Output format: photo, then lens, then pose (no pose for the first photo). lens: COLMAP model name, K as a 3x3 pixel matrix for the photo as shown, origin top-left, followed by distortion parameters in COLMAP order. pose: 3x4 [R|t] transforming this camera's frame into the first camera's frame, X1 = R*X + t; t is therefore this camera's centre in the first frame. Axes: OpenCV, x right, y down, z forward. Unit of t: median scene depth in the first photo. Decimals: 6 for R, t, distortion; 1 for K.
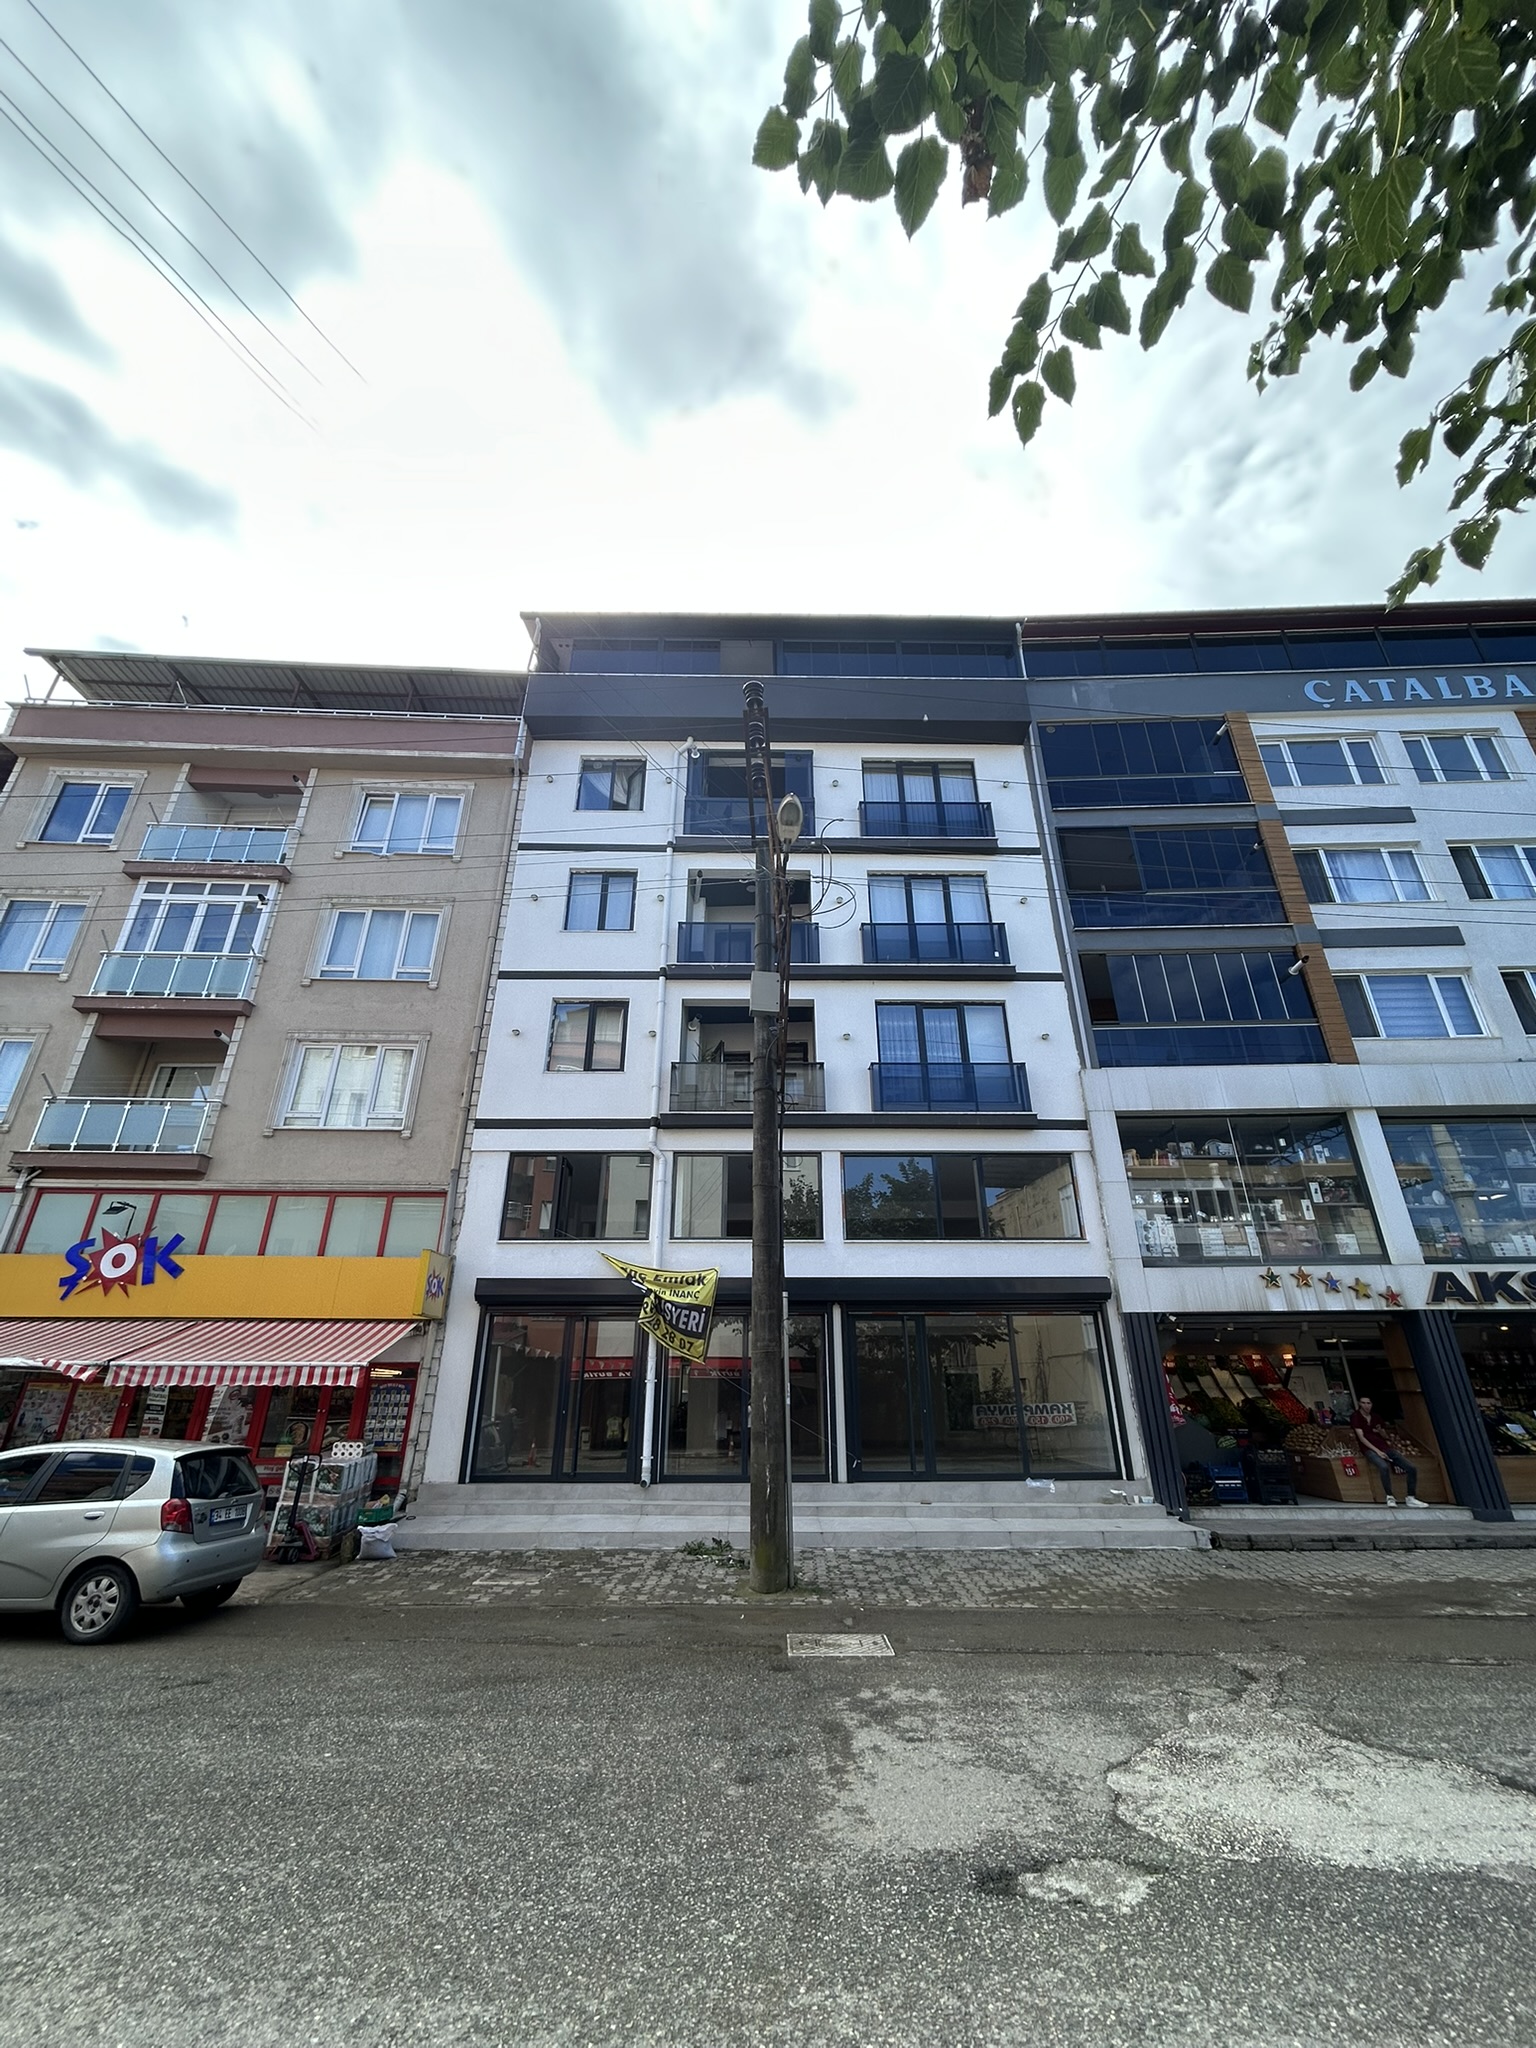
lens RADIAL K [[821.3, 0, 763.7], [0, 821.3, 1017.7], [0, 0, 1]] dist [-0.000365, 0.000623]
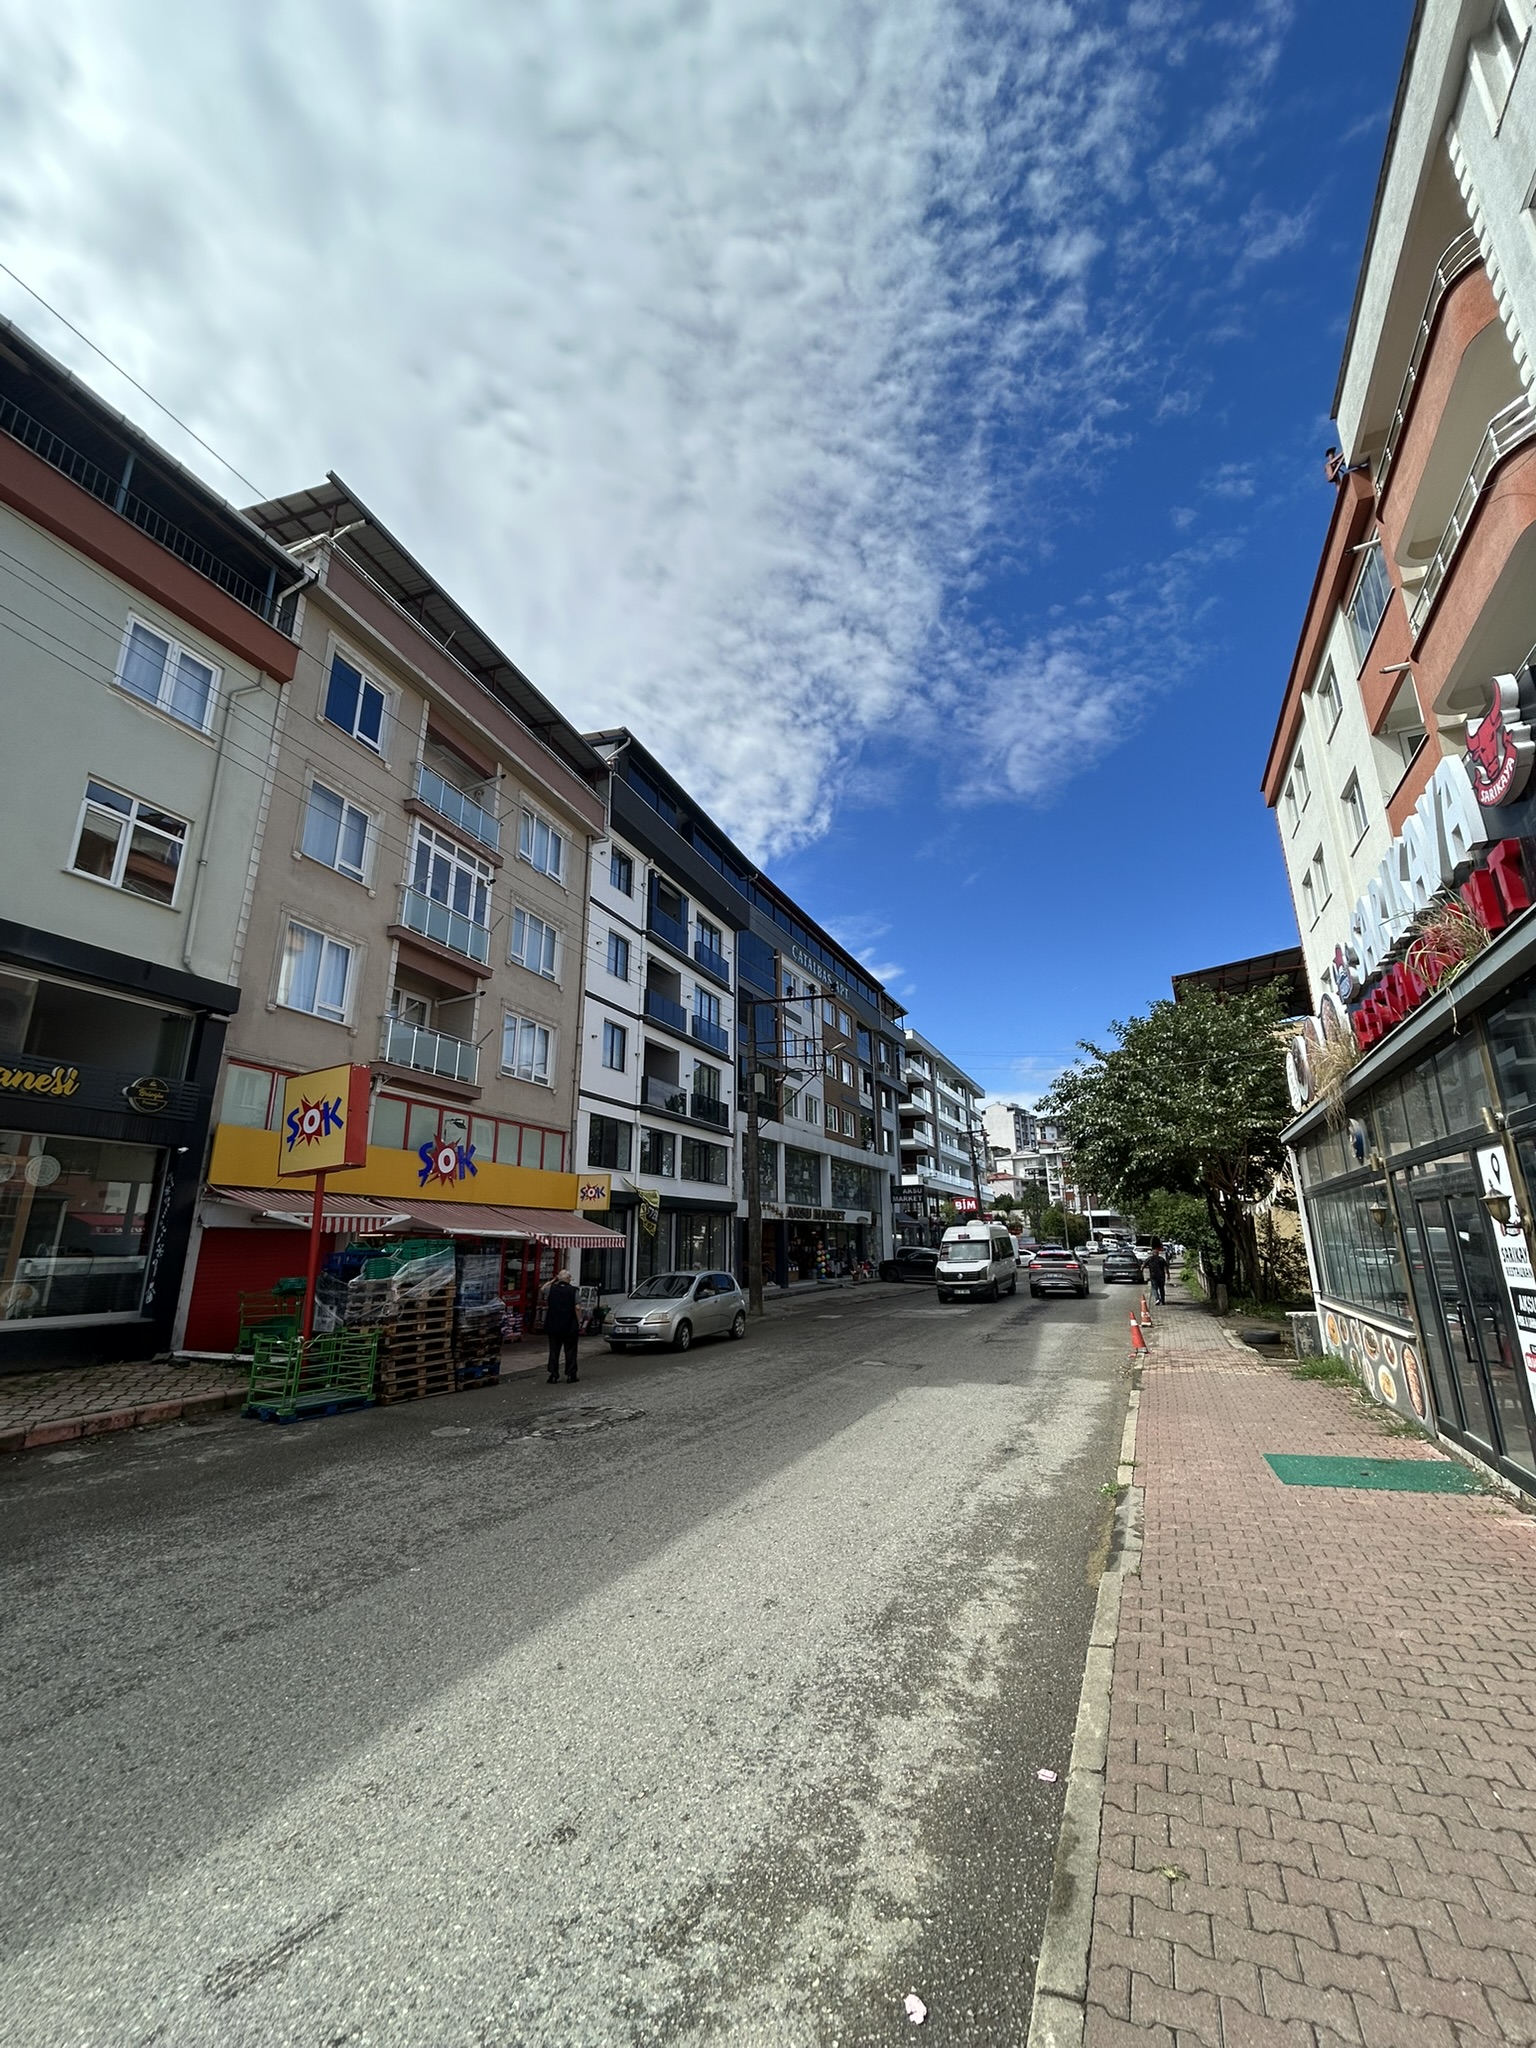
lens RADIAL K [[821.3, 0, 765.4], [0, 821.3, 1029.0], [0, 0, 1]] dist [-0.000365, 0.000623]
pose [[0.380020, 0.232156, 0.895371, -1.609847], [-0.377703, 0.922559, -0.078897, 0.004417], [-0.844349, -0.308202, 0.438277, 0.027904]]
